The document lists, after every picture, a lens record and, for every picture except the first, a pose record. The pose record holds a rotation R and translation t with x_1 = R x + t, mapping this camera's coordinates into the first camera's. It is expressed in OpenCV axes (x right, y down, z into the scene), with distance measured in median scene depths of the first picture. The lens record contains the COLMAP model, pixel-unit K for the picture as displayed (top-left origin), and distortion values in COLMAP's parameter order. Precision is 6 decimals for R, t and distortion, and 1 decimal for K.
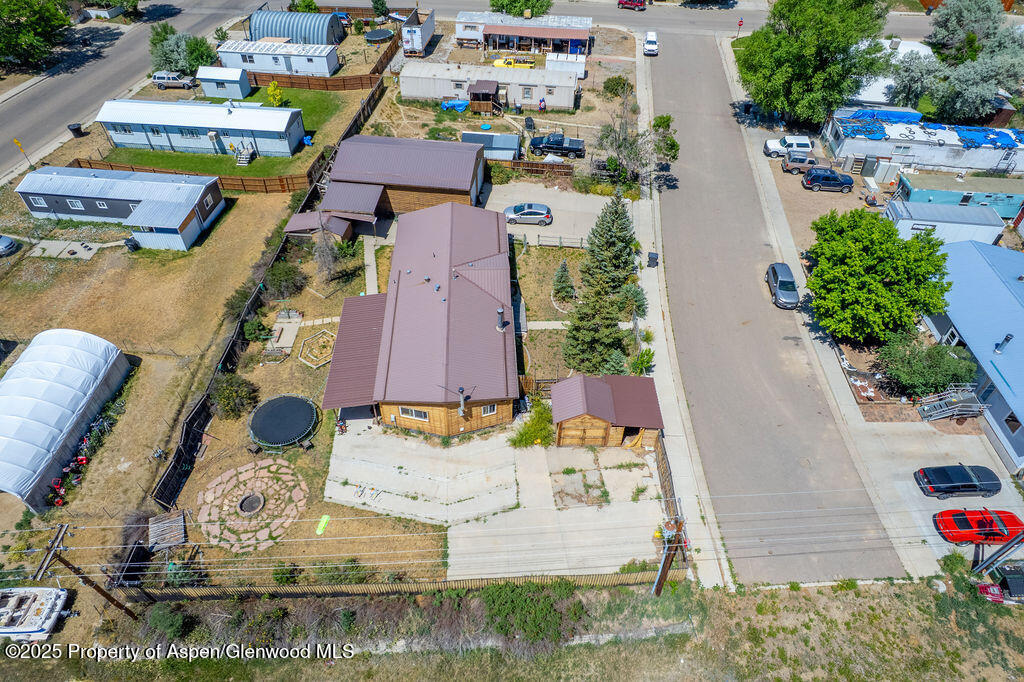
lens RADIAL K [[651.4, 0, 513.8], [0, 651.4, 347.4], [0, 0, 1]] dist [-0.065585, 0.060307]
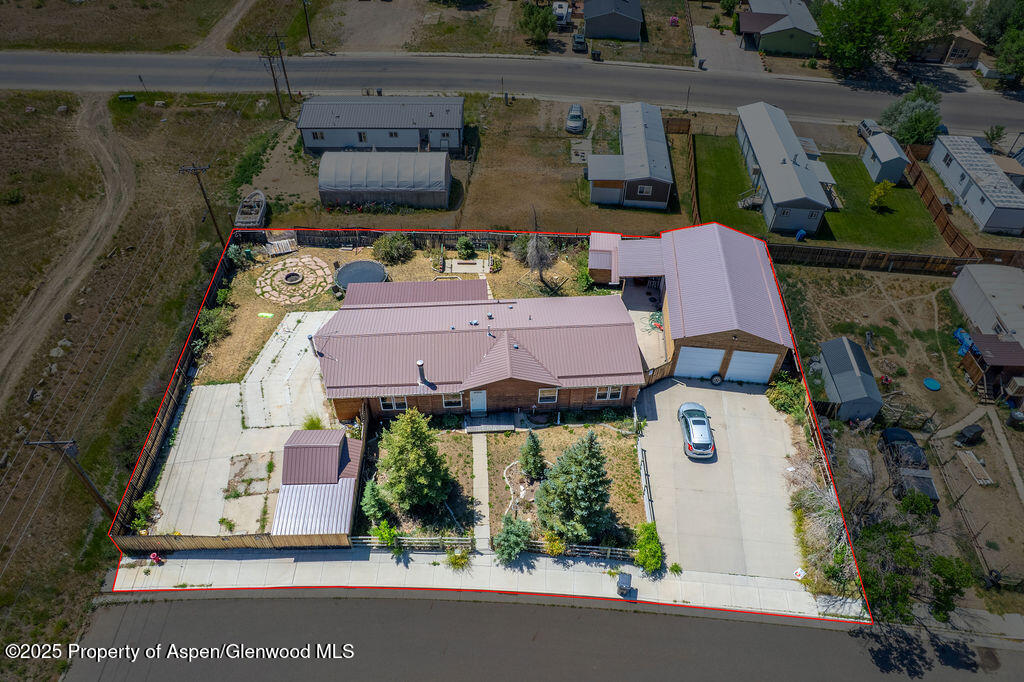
lens RADIAL K [[651.4, 0, 513.8], [0, 651.4, 347.4], [0, 0, 1]] dist [-0.065585, 0.060307]
pose [[0.026626, 0.689750, -0.723558, 0.718870], [-0.715166, 0.518869, 0.468308, -0.672669], [0.698448, 0.504995, 0.507100, 0.676637]]
